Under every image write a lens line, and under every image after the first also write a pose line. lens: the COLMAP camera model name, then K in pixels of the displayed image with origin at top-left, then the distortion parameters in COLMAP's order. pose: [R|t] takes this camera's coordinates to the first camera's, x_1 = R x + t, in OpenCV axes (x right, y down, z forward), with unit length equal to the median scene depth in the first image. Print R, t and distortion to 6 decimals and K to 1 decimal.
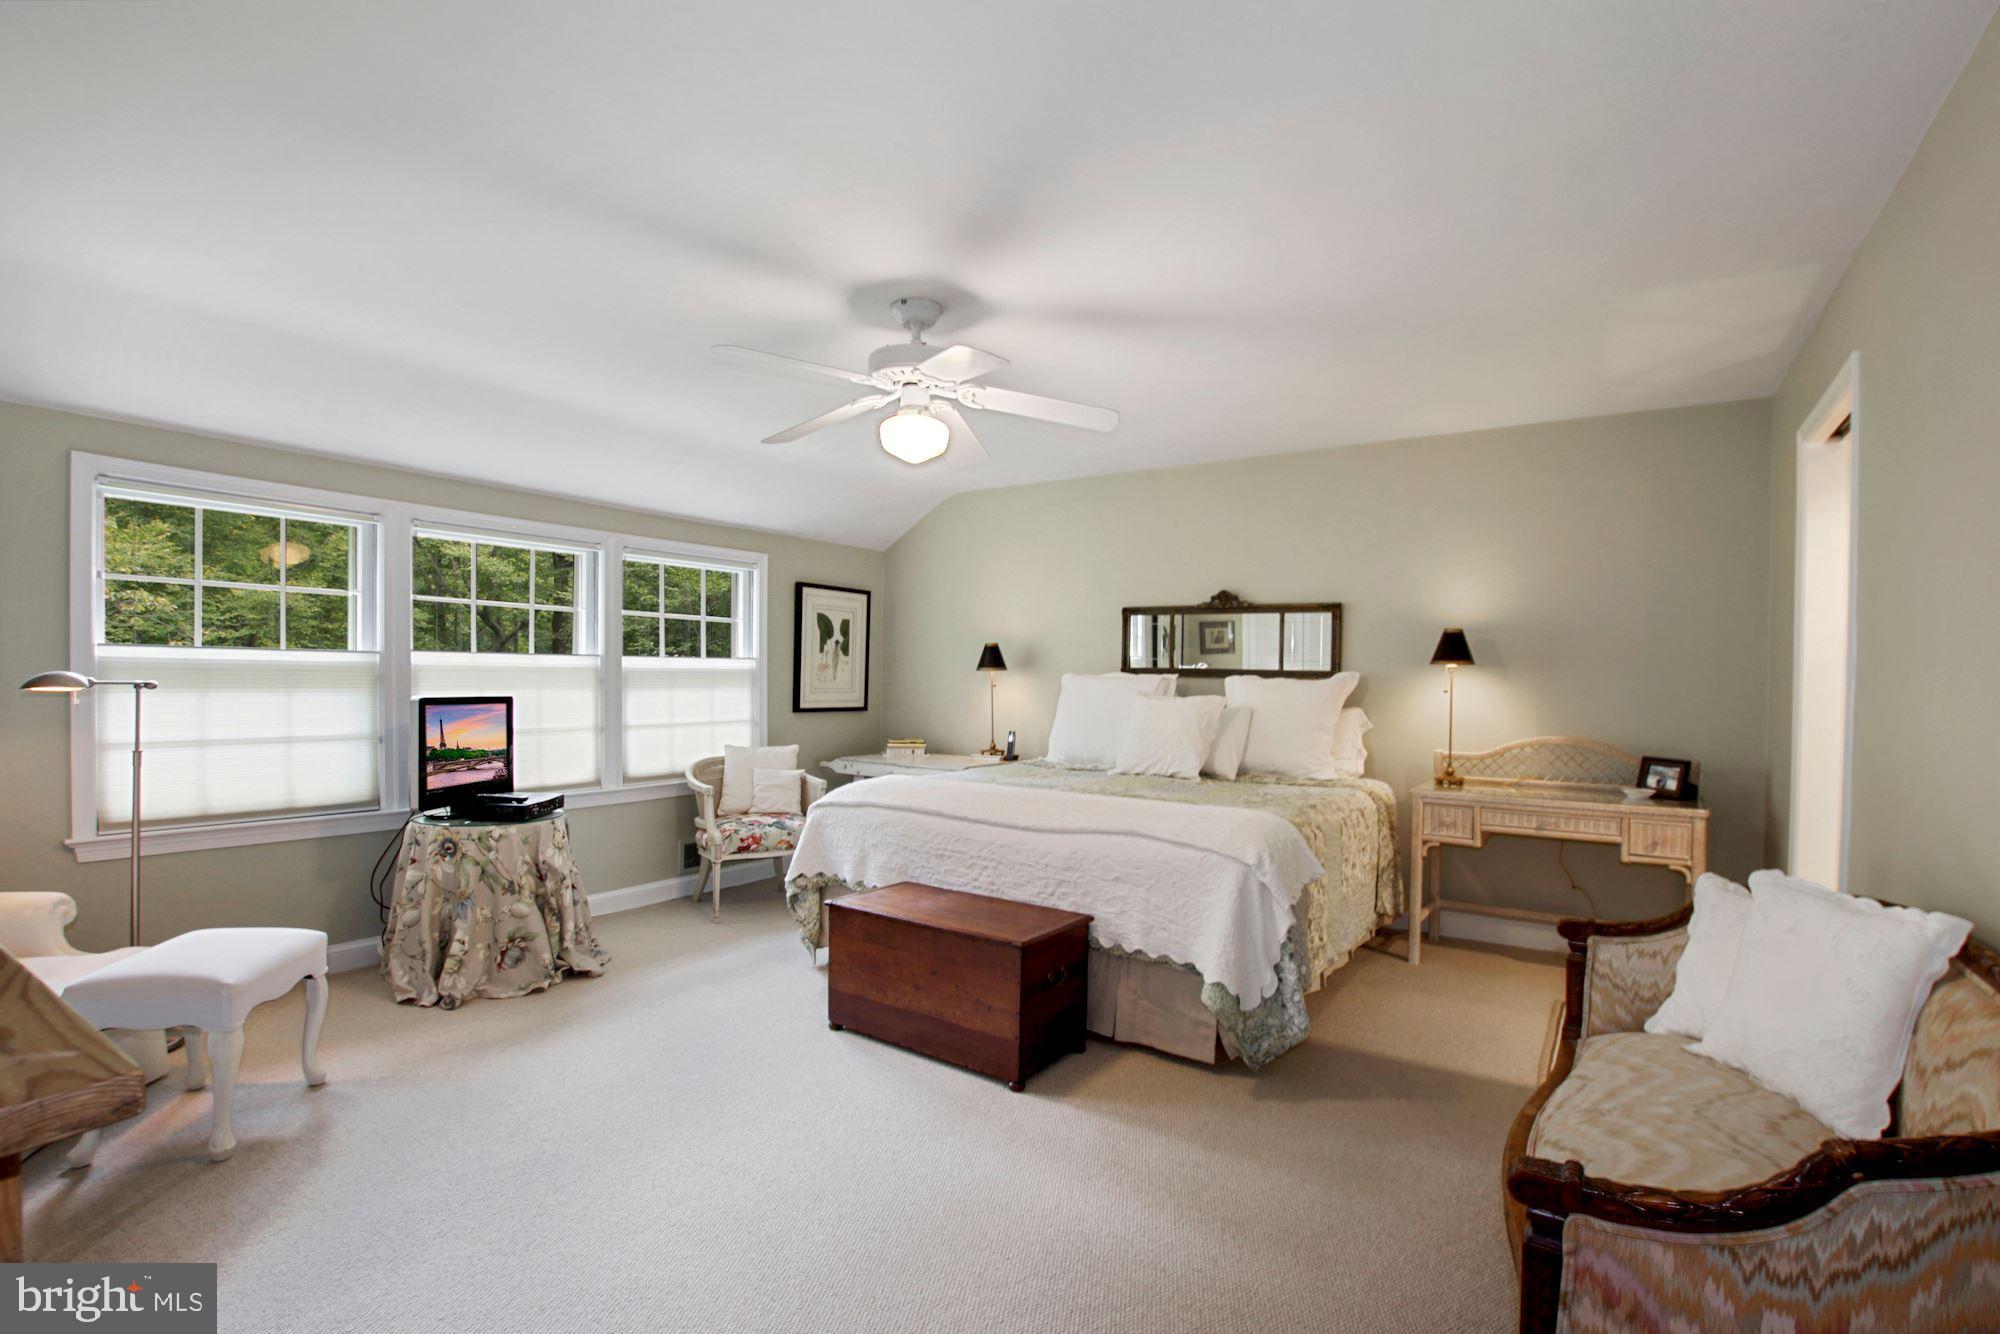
lens RADIAL K [[937.7, 0, 999.2], [0, 937.7, 679.4], [0, 0, 1]] dist [-0.024871, -0.000575]
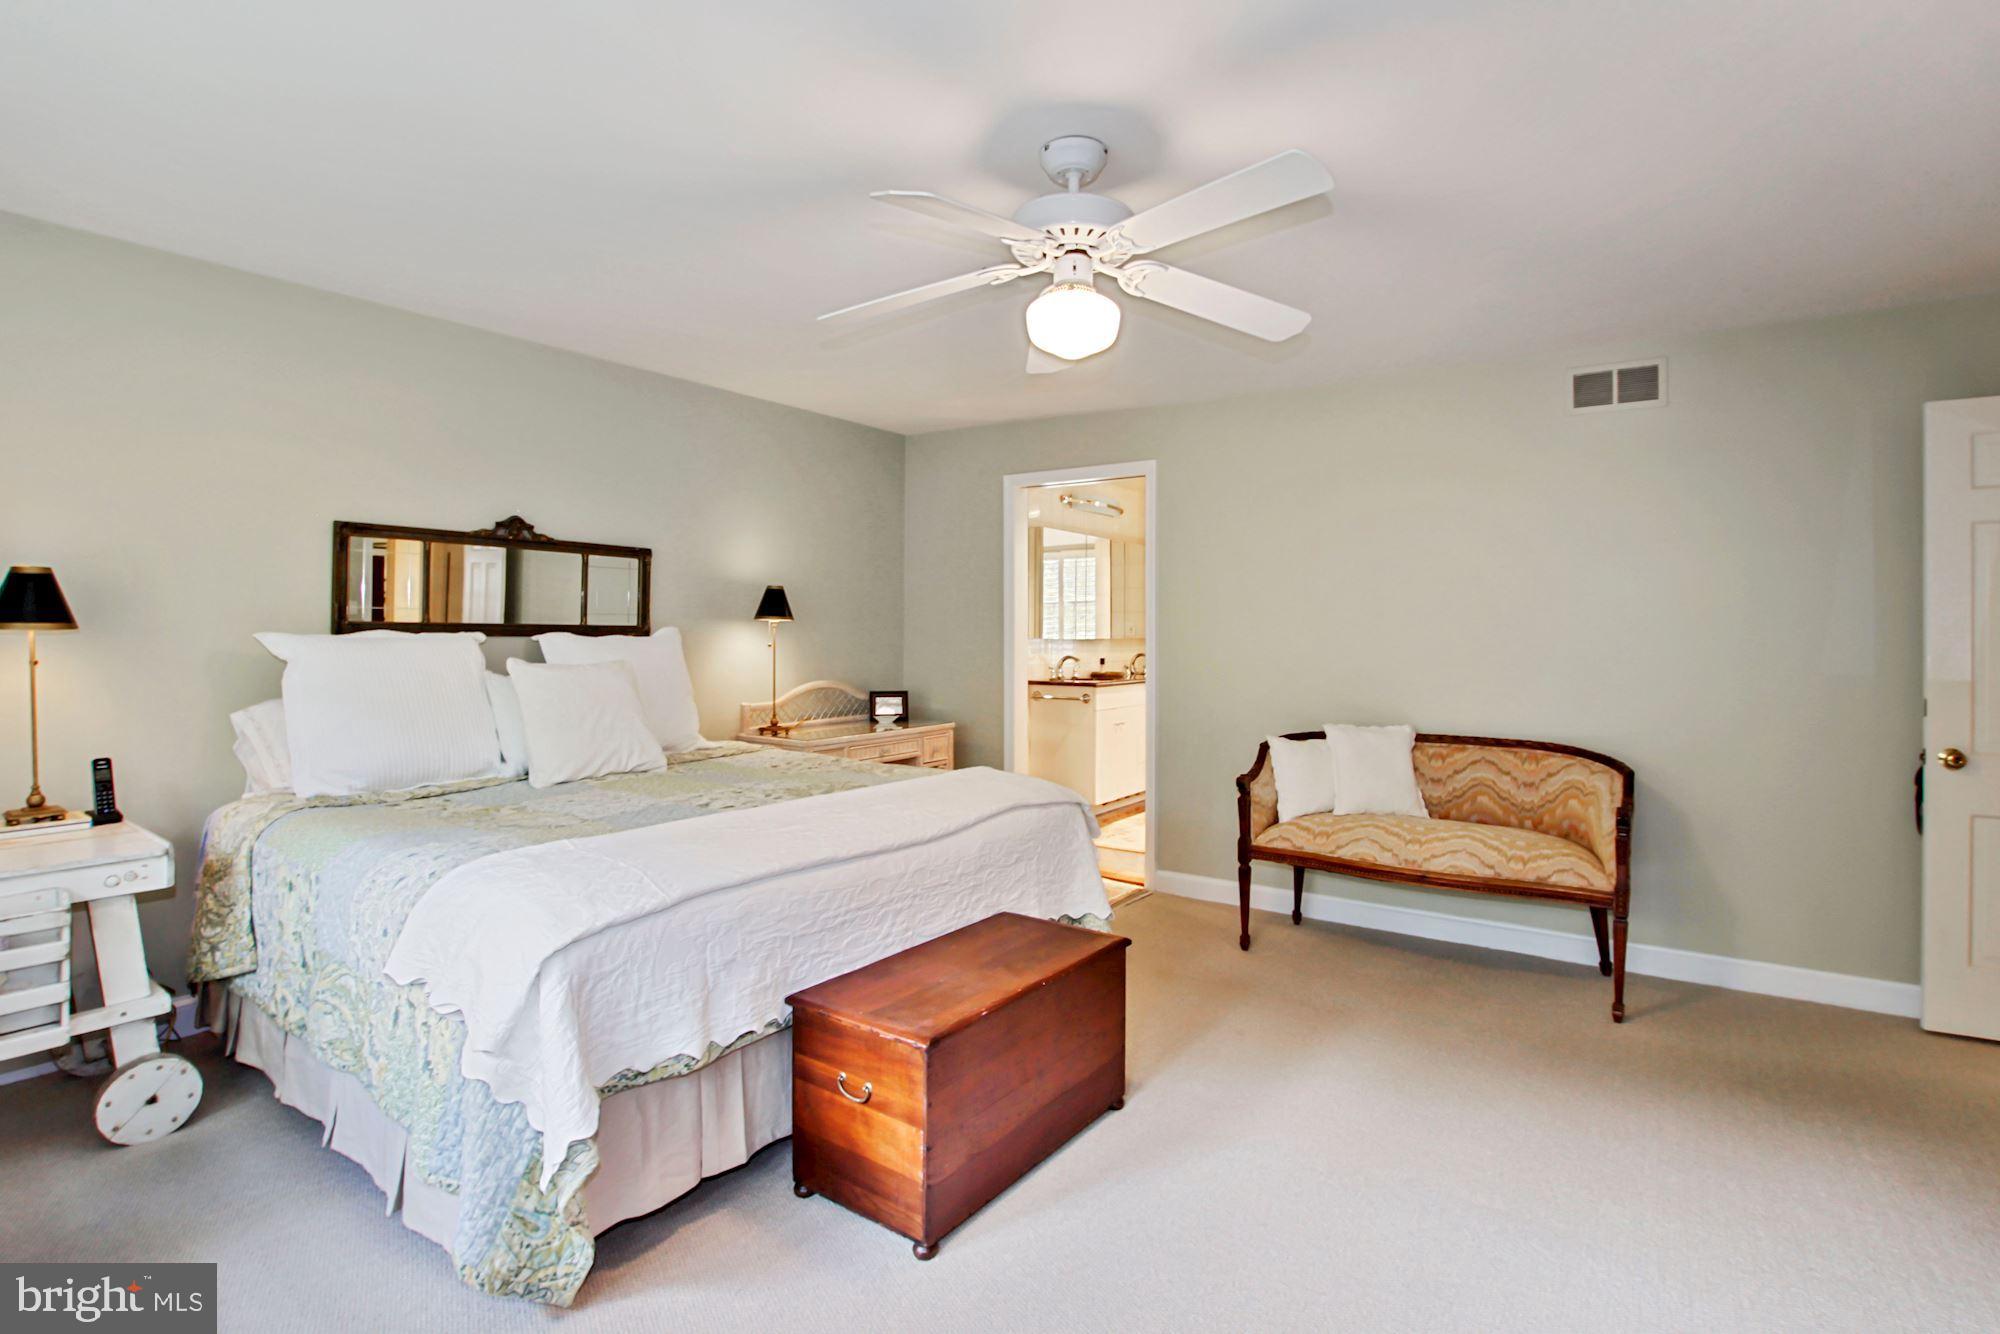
lens RADIAL K [[937.7, 0, 1021.1], [0, 937.7, 622.1], [0, 0, 1]] dist [-0.024871, -0.000575]
pose [[0.014162, -0.005632, 0.999884, -0.572407], [0.002331, 0.999982, 0.005600, -0.018599], [-0.999897, 0.002251, 0.014175, 0.709595]]
